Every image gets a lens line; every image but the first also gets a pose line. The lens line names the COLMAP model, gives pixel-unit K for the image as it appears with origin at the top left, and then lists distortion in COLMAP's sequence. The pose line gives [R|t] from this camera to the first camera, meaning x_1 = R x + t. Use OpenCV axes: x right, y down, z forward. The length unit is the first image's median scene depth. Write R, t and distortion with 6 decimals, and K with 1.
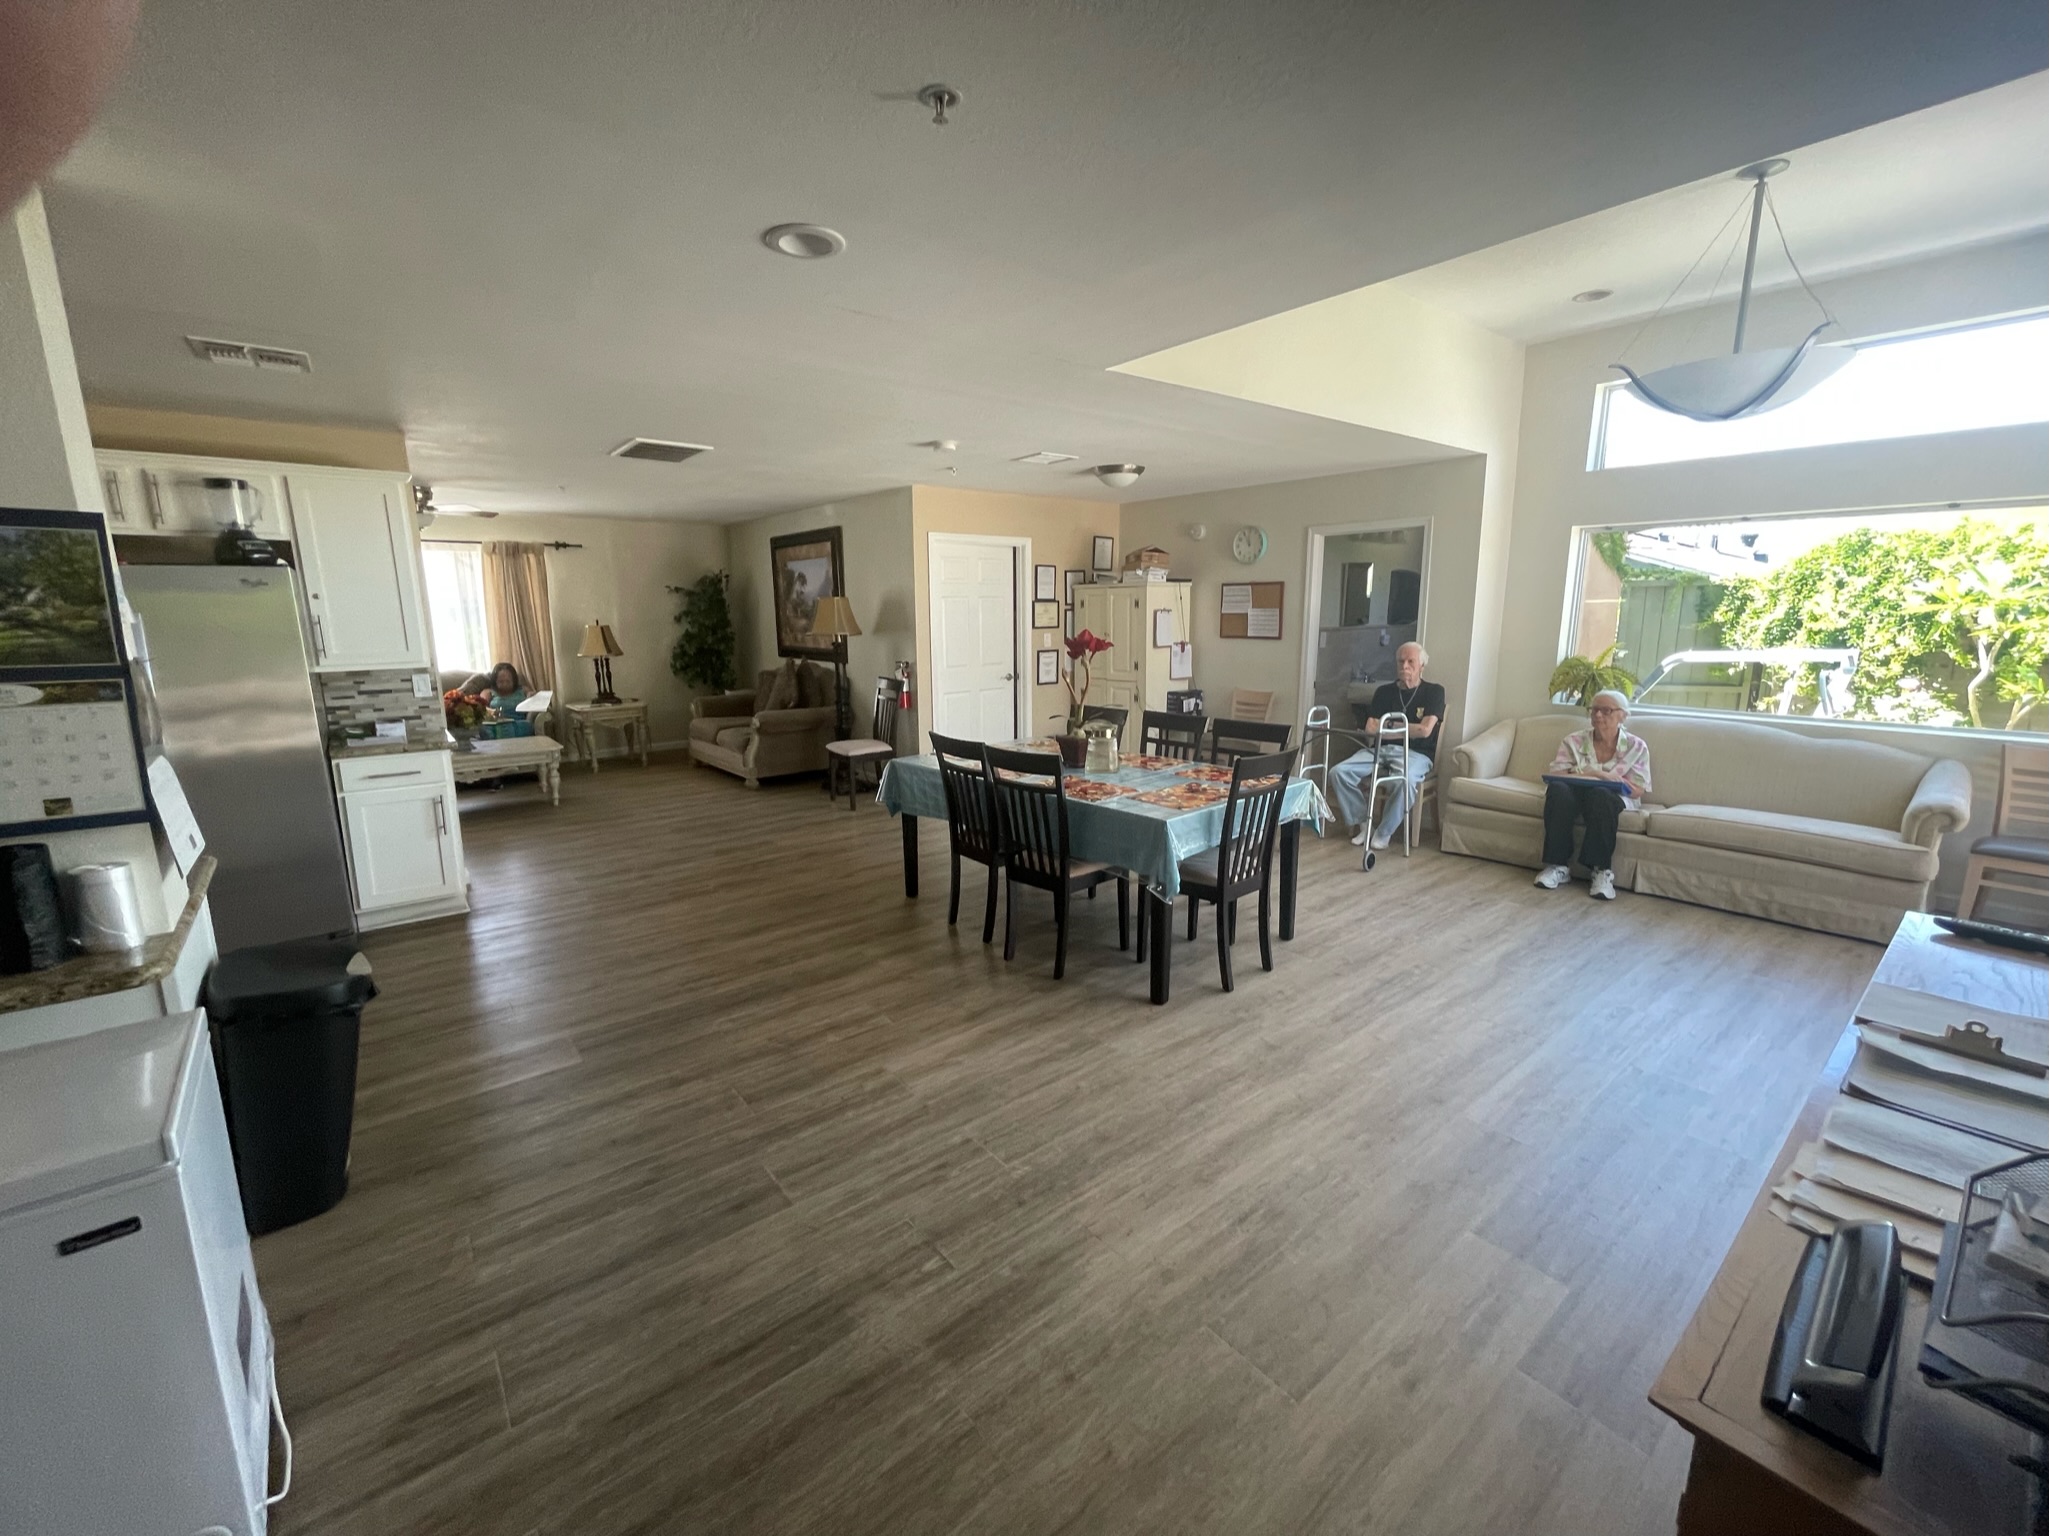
lens RADIAL K [[839.2, 0, 1018.4], [0, 839.2, 759.8], [0, 0, 1]] dist [0.001782, 0.000585]
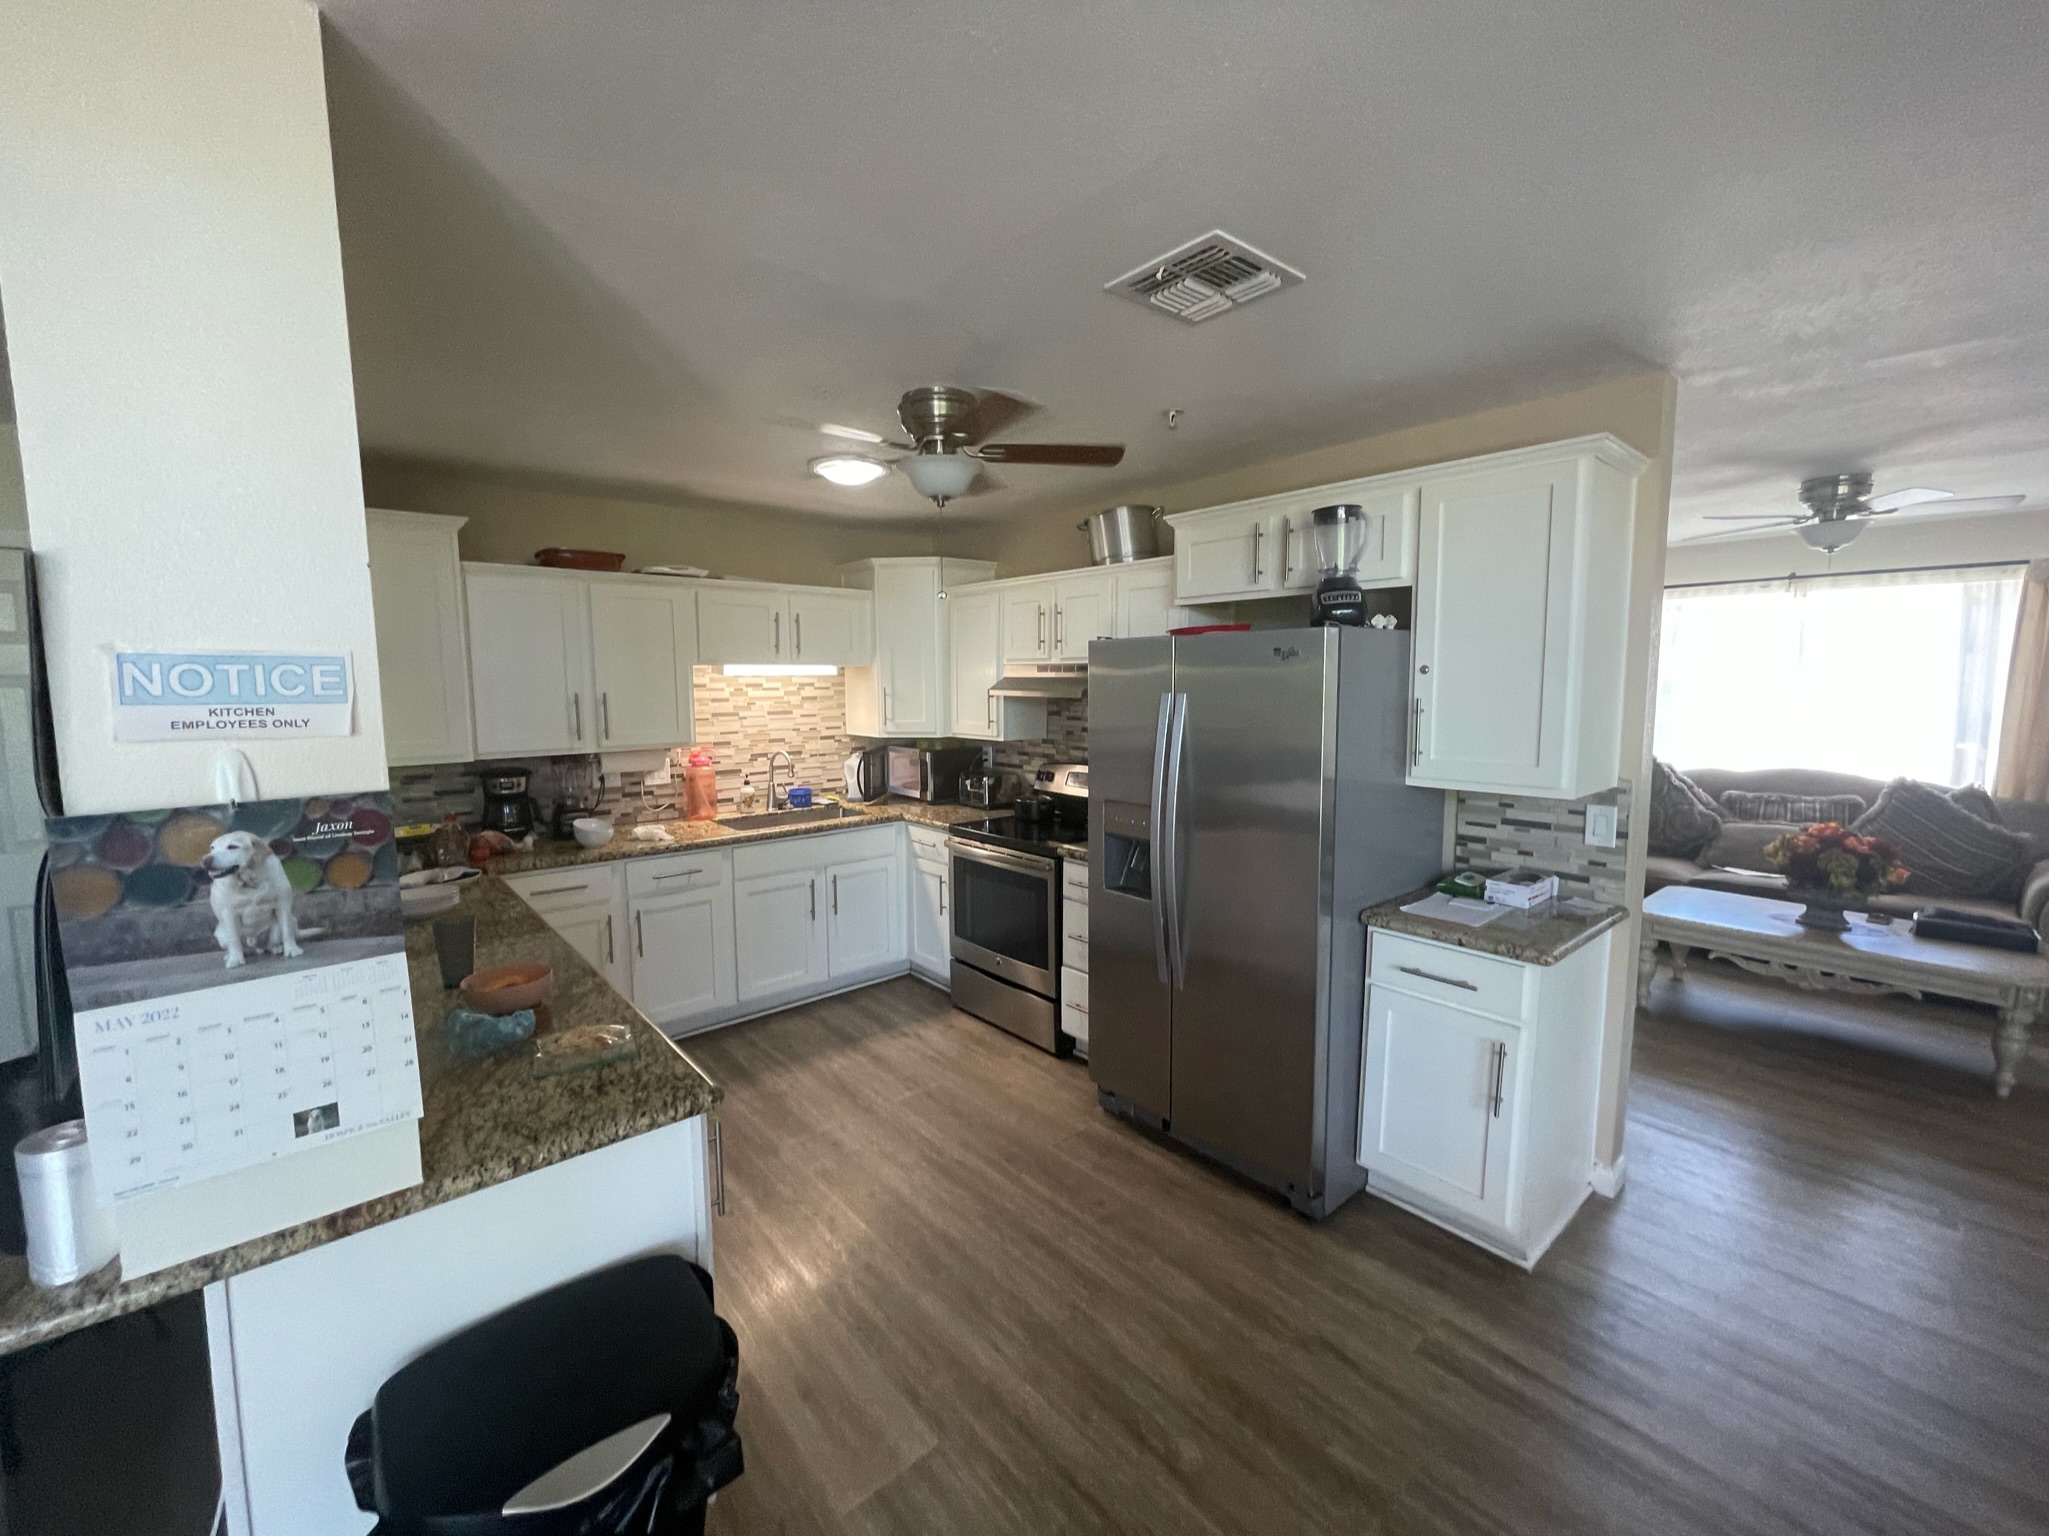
lens RADIAL K [[830.3, 0, 1024.5], [0, 830.3, 768.0], [0, 0, 1]] dist [-0.000222, -0.000228]
pose [[0.032239, 0.114965, -0.992846, -0.180652], [-0.175821, 0.978524, 0.107598, -0.116606], [0.983894, 0.171094, 0.051760, 0.585004]]
